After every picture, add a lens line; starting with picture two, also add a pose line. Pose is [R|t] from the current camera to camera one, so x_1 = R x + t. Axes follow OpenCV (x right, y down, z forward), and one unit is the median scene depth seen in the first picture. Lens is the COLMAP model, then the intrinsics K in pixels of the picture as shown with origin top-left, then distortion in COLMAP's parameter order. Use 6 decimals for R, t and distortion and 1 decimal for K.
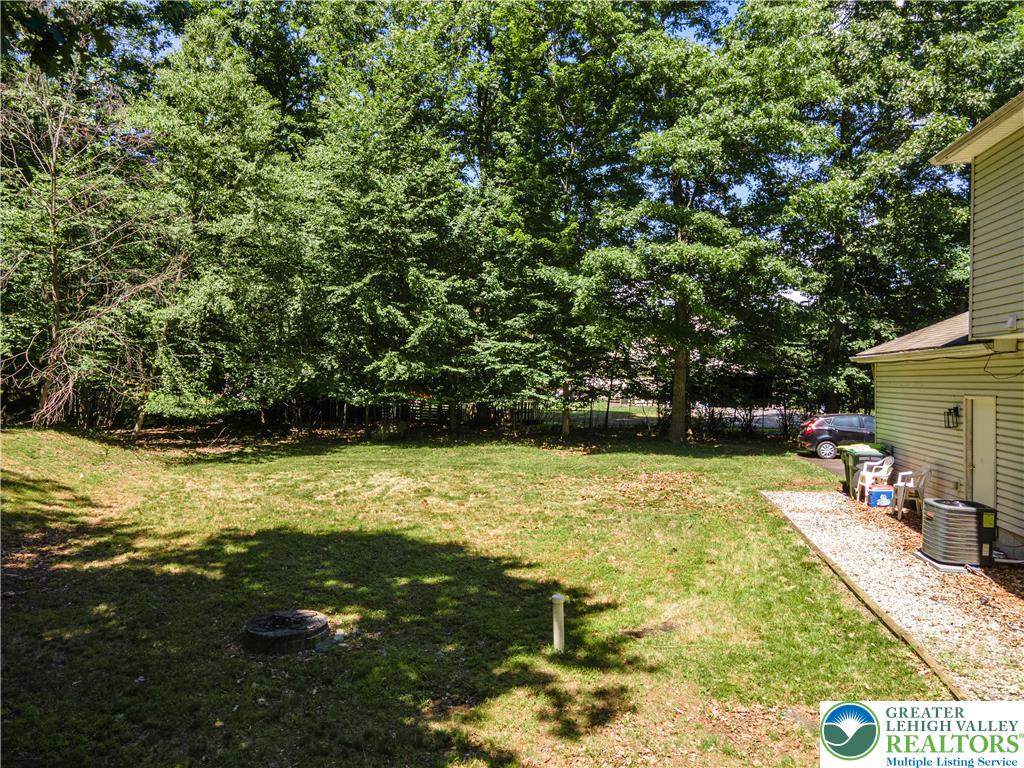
lens RADIAL K [[745.1, 0, 513.4], [0, 745.1, 383.5], [0, 0, 1]] dist [0.044107, 0.007424]
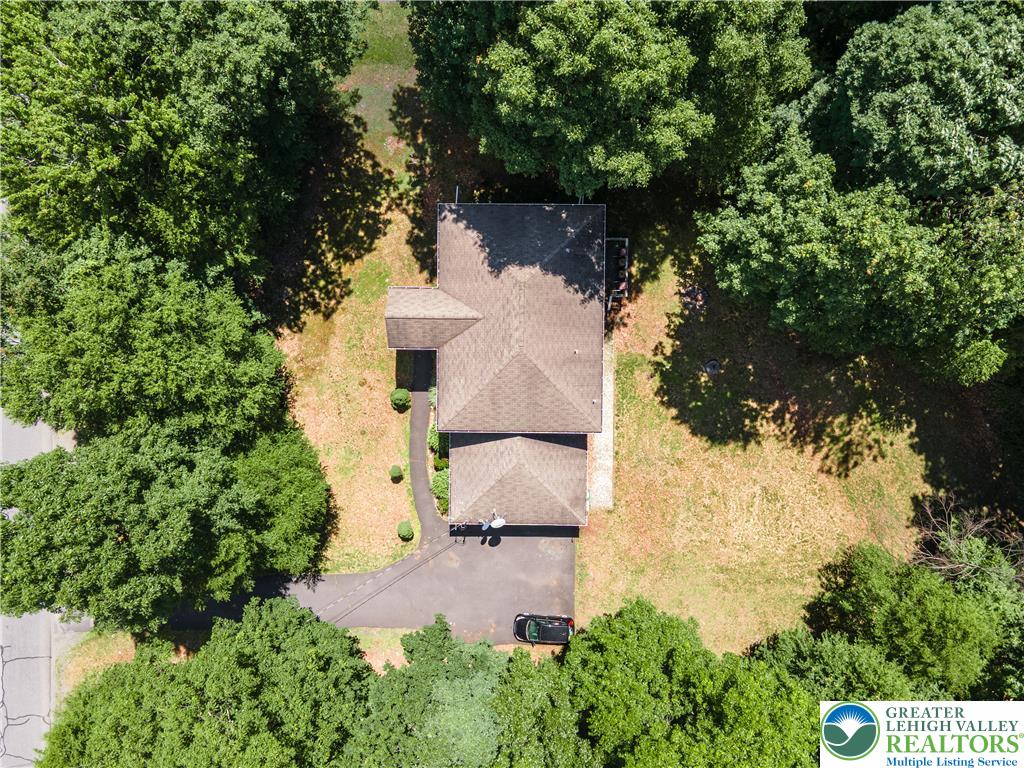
lens RADIAL K [[745.1, 0, 497.9], [0, 745.1, 402.1], [0, 0, 1]] dist [0.044107, 0.007424]
pose [[-0.987837, 0.154843, 0.014231, 1.505556], [0.011048, -0.021399, 0.999710, -6.404193], [0.155103, 0.987707, 0.019428, 1.031201]]
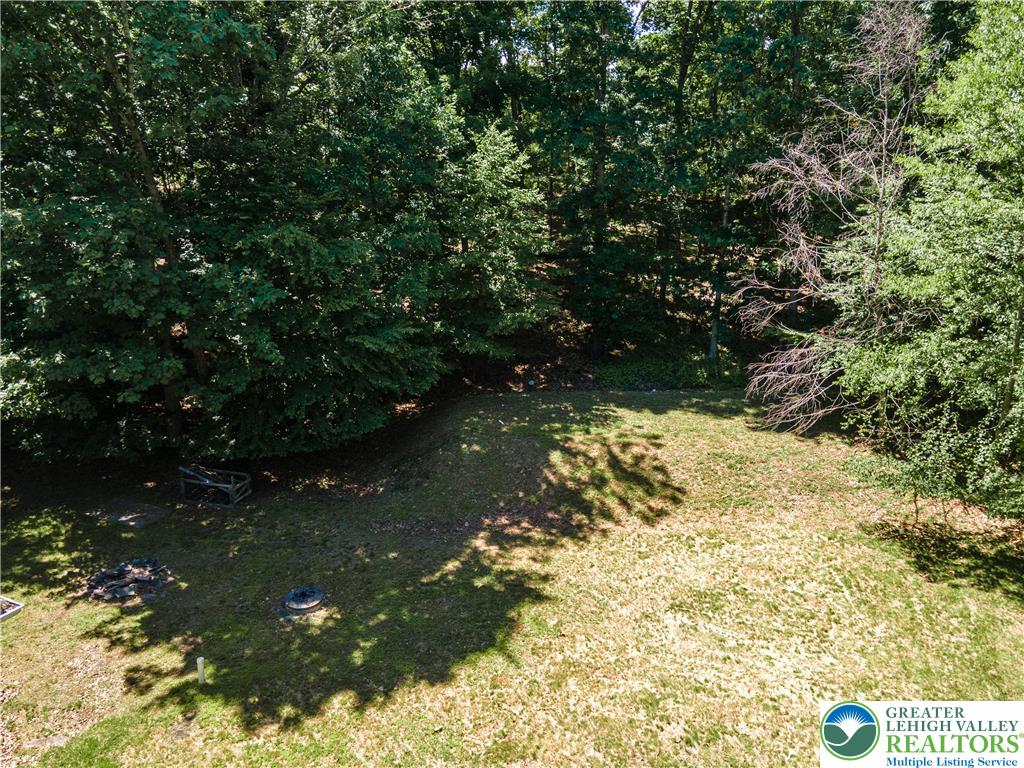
lens RADIAL K [[745.1, 0, 496.0], [0, 745.1, 401.7], [0, 0, 1]] dist [0.044107, 0.007424]
pose [[-0.293306, 0.322972, -0.899811, 1.445187], [-0.003830, 0.940802, 0.338934, -1.045106], [0.956011, 0.102857, -0.274706, 2.356337]]
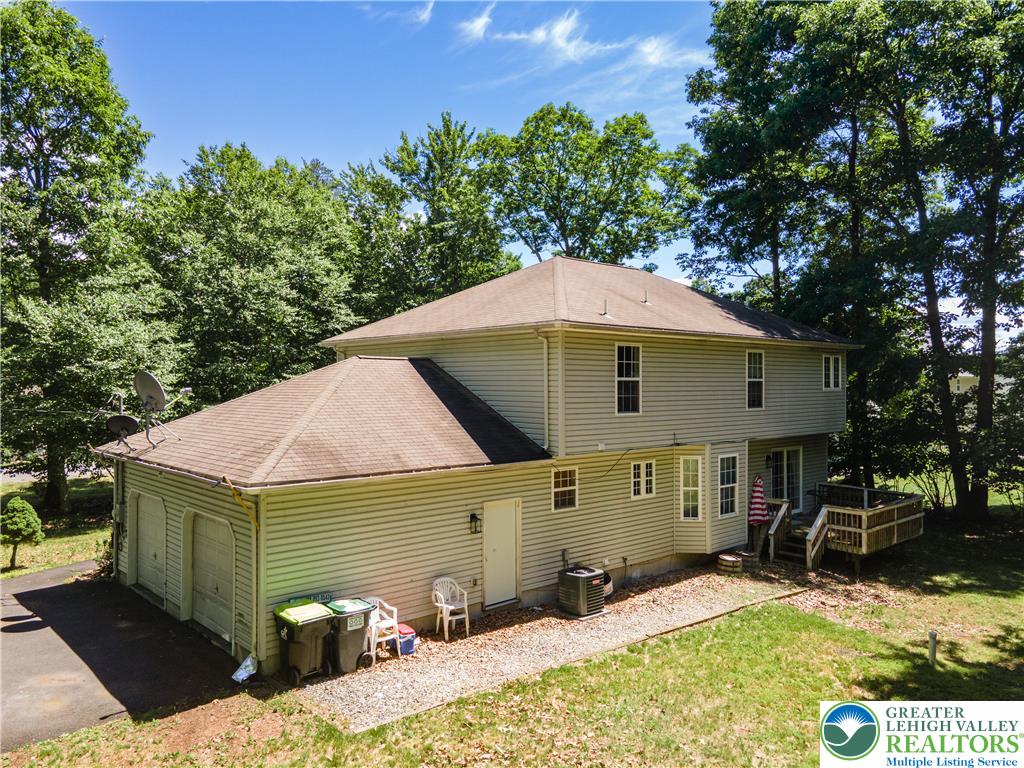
lens RADIAL K [[745.1, 0, 512.5], [0, 745.1, 388.5], [0, 0, 1]] dist [0.044107, 0.007424]
pose [[-0.779698, 0.004806, 0.626137, -0.284015], [0.010897, 0.999923, 0.005894, -0.280301], [-0.626061, 0.011419, -0.779690, 3.097027]]
